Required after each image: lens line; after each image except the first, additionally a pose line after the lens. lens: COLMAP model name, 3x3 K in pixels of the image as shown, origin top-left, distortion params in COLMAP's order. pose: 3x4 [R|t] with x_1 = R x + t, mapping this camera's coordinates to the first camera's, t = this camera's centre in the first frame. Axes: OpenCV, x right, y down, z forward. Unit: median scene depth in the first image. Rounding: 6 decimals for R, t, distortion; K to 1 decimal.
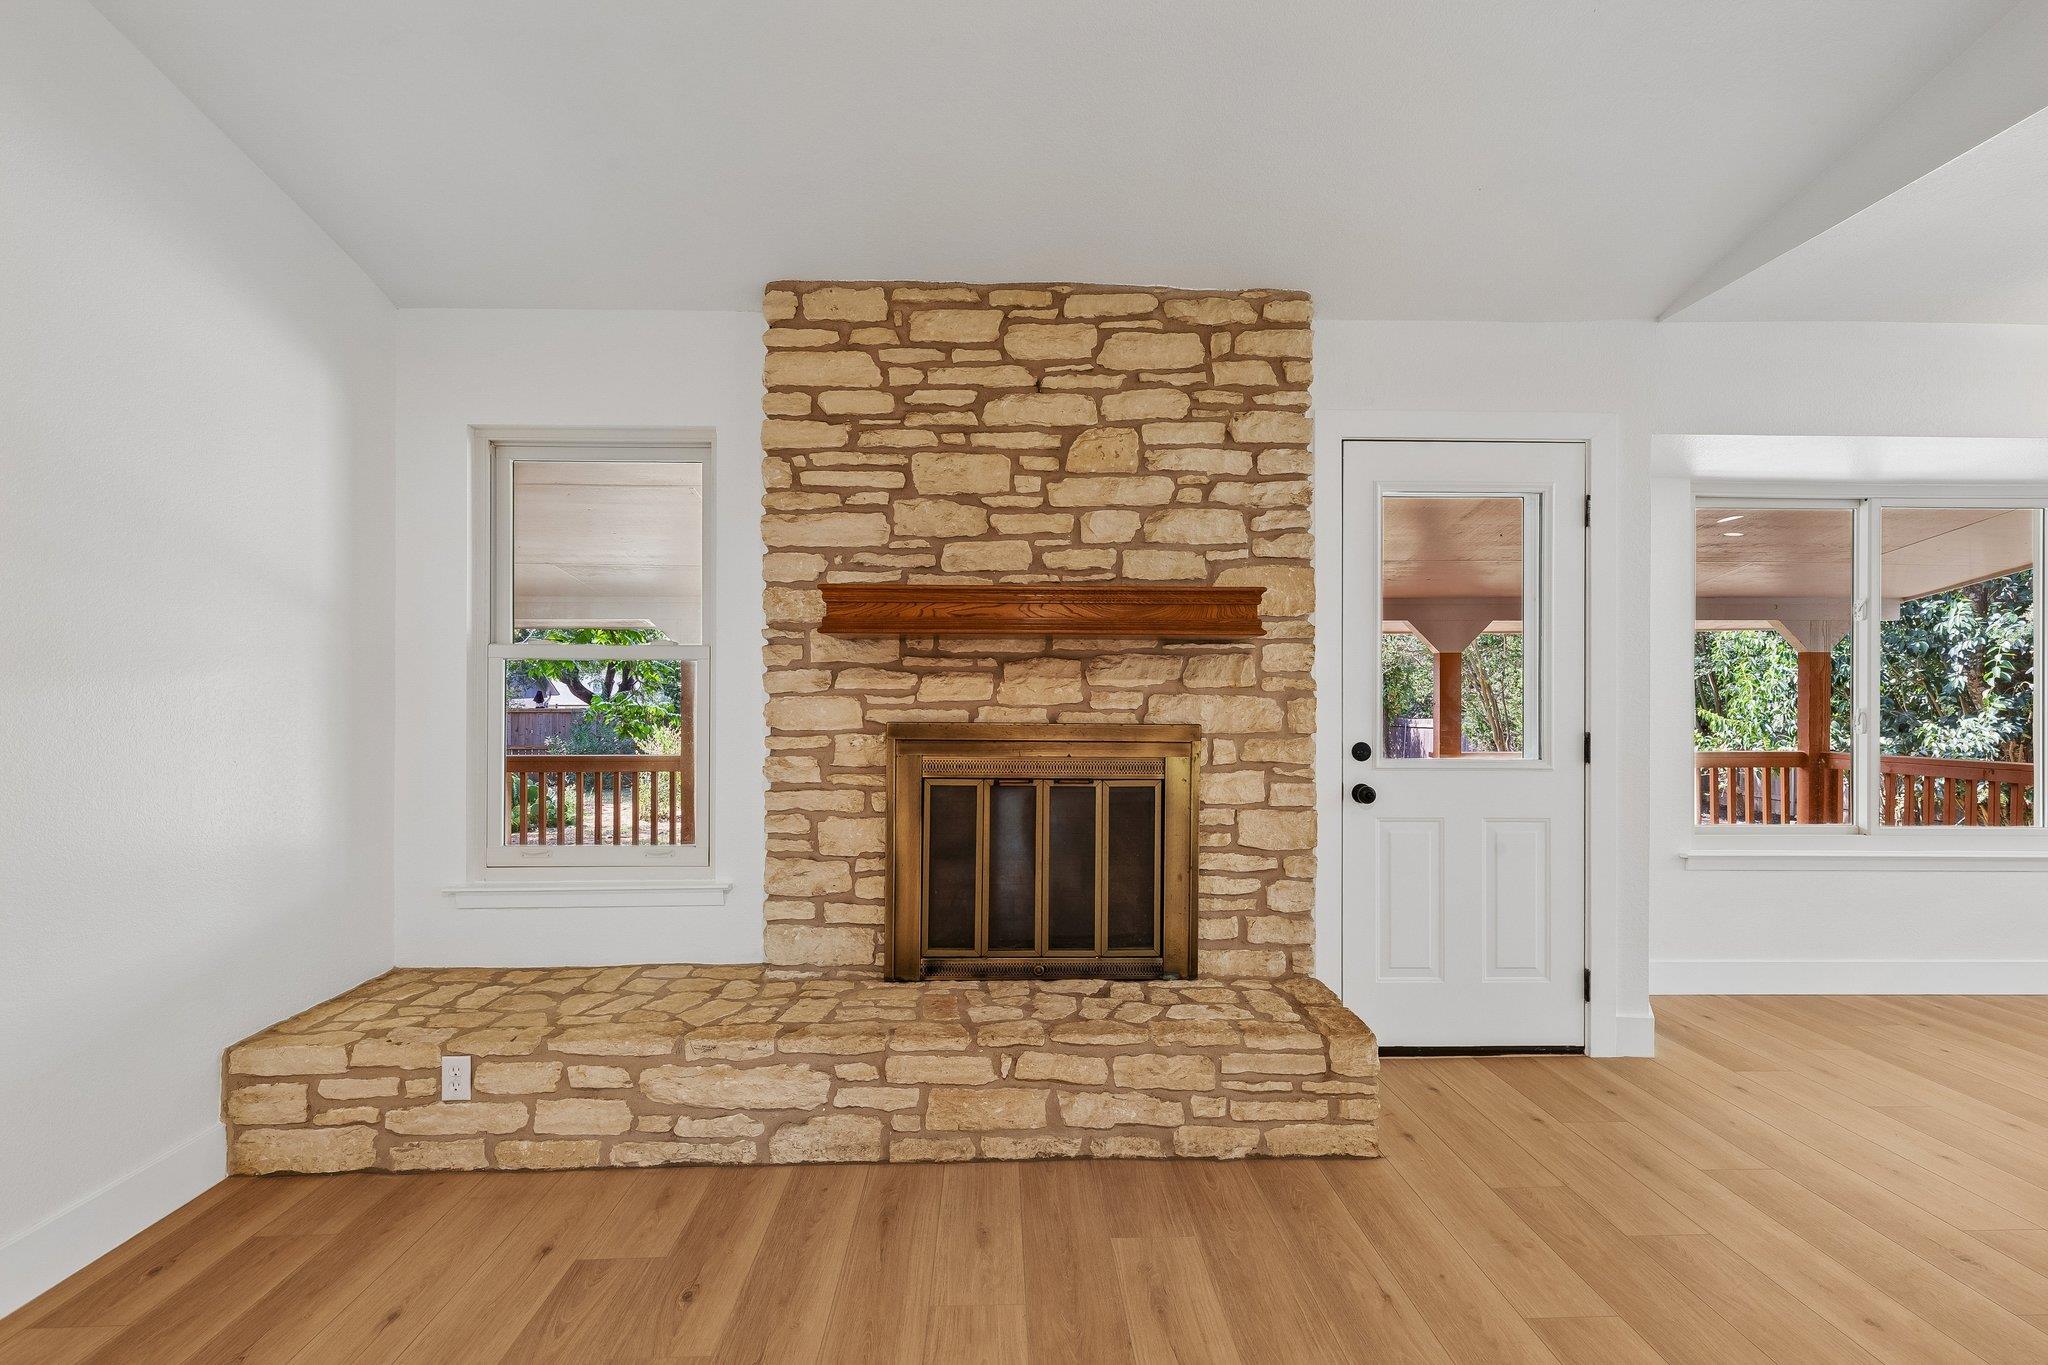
lens RADIAL K [[923.7, 0, 1027.0], [0, 923.7, 691.7], [0, 0, 1]] dist [0.010618, -0.003411]
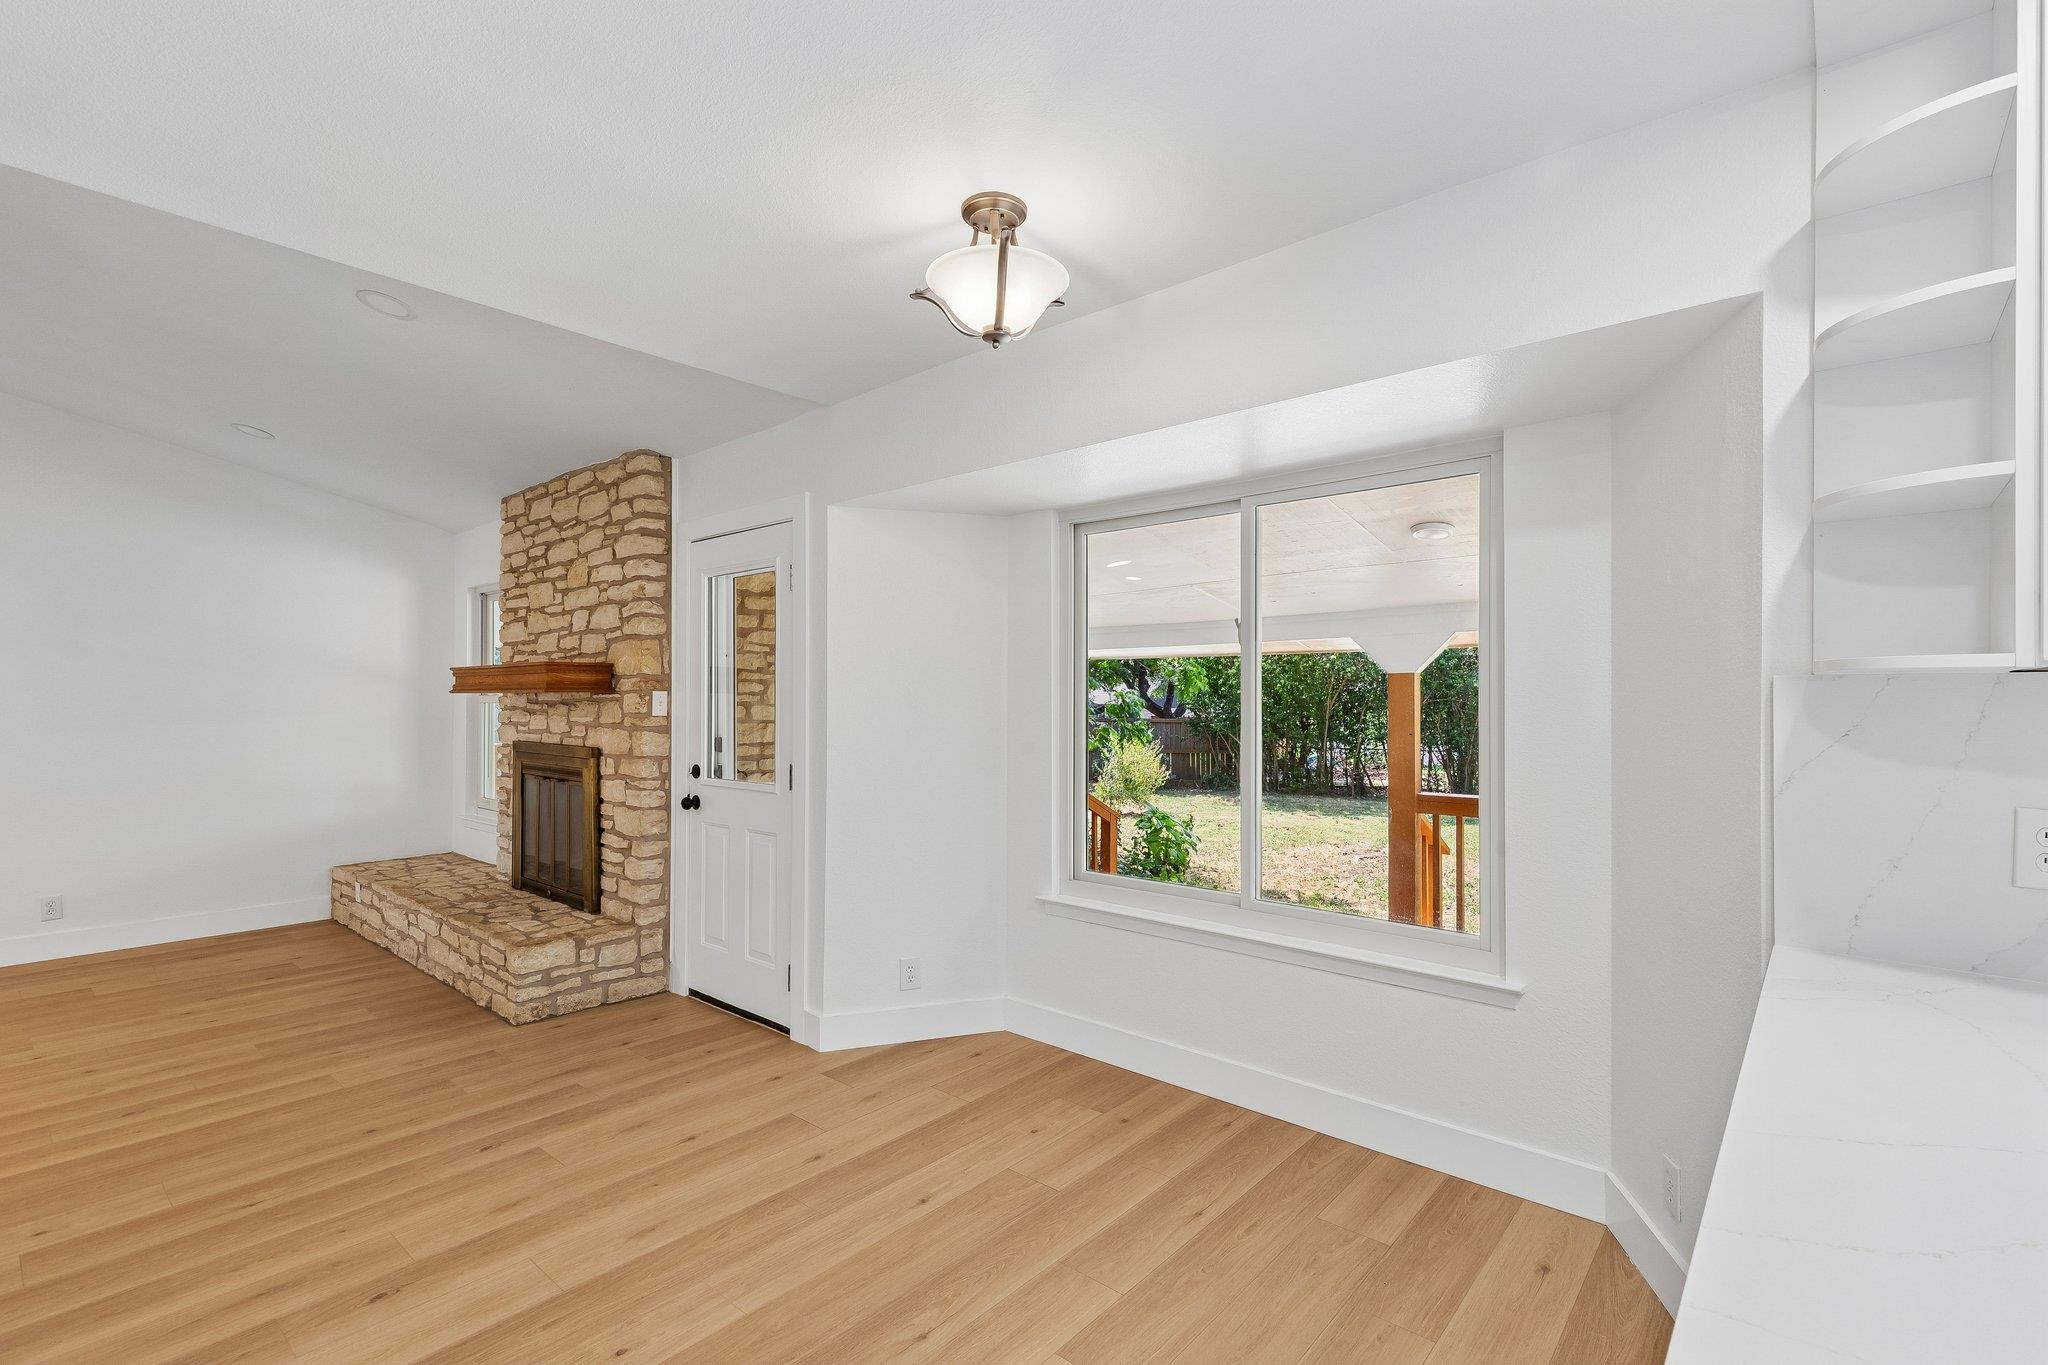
lens RADIAL K [[923.7, 0, 1042.5], [0, 923.7, 689.9], [0, 0, 1]] dist [0.010618, -0.003411]
pose [[0.738774, -0.009696, -0.673884, 1.756917], [0.003379, 0.999937, -0.010682, -0.040568], [0.673945, 0.005614, 0.738760, 0.364702]]
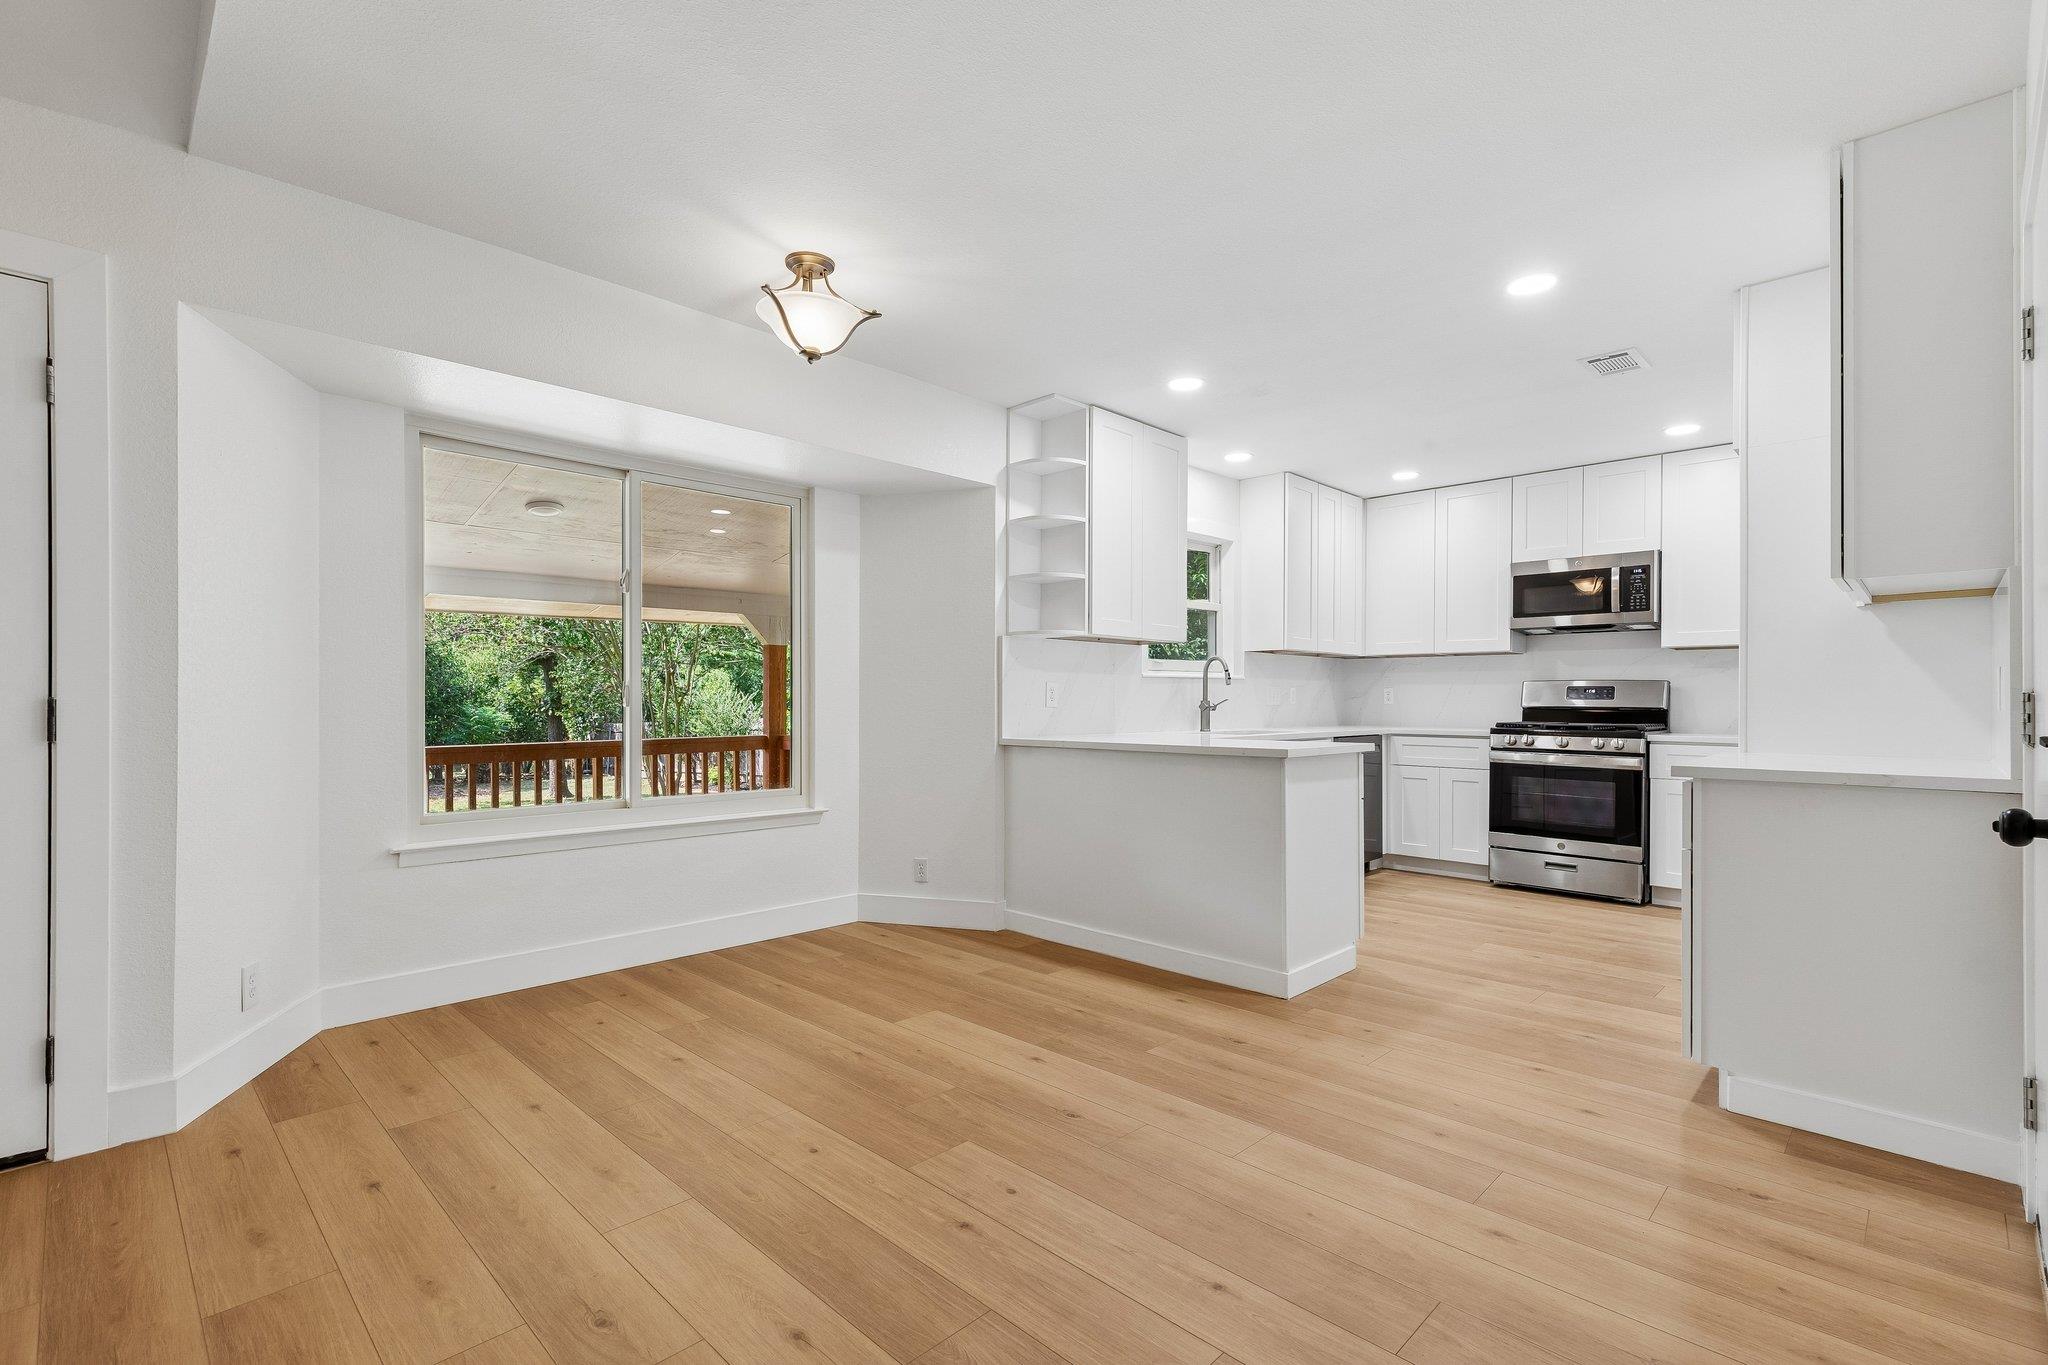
lens RADIAL K [[923.7, 0, 1030.4], [0, 923.7, 702.0], [0, 0, 1]] dist [0.010618, -0.003411]
pose [[0.721338, -0.003108, 0.692576, 0.697053], [0.001319, 0.999994, 0.003113, 0.048300], [-0.692582, -0.001332, 0.721338, -0.019630]]
